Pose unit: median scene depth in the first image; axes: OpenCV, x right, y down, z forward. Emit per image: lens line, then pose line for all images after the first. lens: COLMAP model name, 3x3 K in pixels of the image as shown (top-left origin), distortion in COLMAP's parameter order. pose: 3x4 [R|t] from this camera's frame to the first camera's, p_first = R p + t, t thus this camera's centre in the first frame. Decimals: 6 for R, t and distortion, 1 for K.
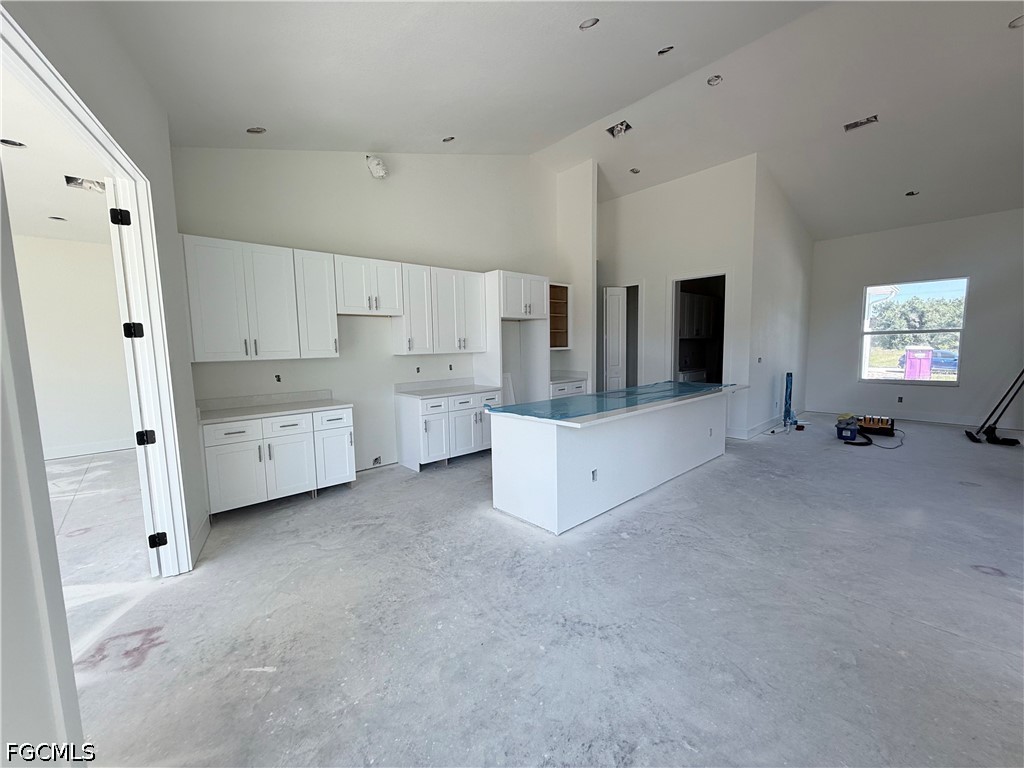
lens RADIAL K [[409.2, 0, 512.0], [0, 409.2, 384.0], [0, 0, 1]] dist [0.003048, 0.000023]
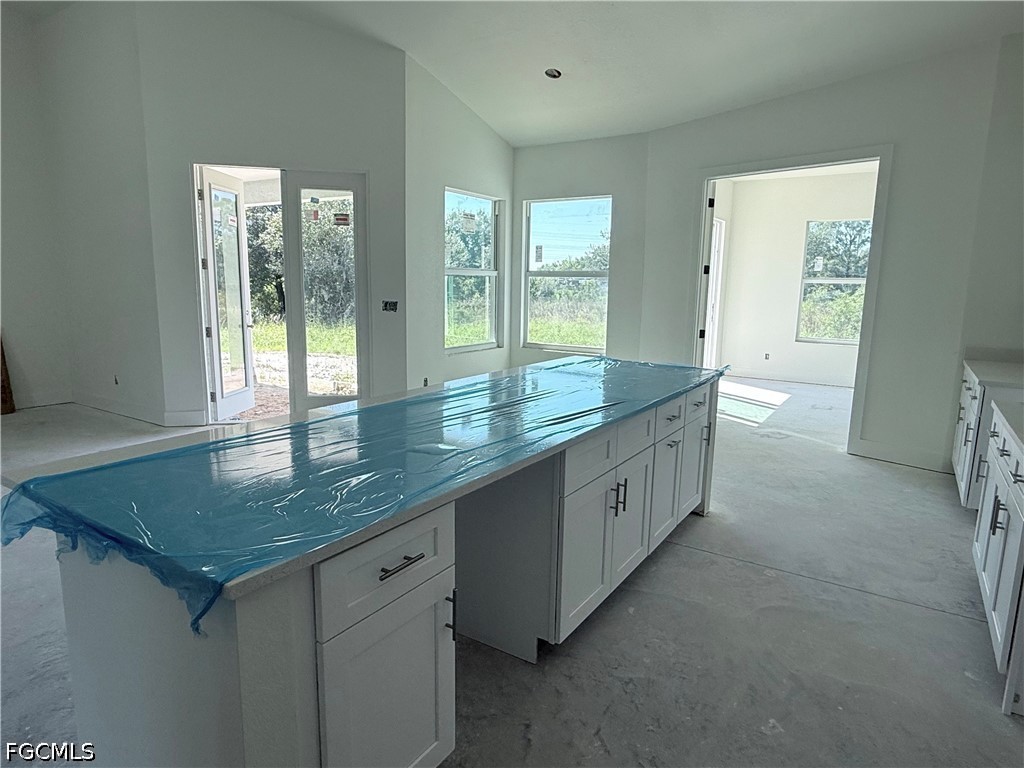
lens RADIAL K [[614.4, 0, 514.8], [0, 614.4, 388.5], [0, 0, 1]] dist [-0.001073, 0.001068]
pose [[-0.966733, 0.044838, -0.251828, 0.441498], [-0.025006, 0.963233, 0.267500, -0.145394], [0.254563, 0.264898, -0.930068, 1.502816]]
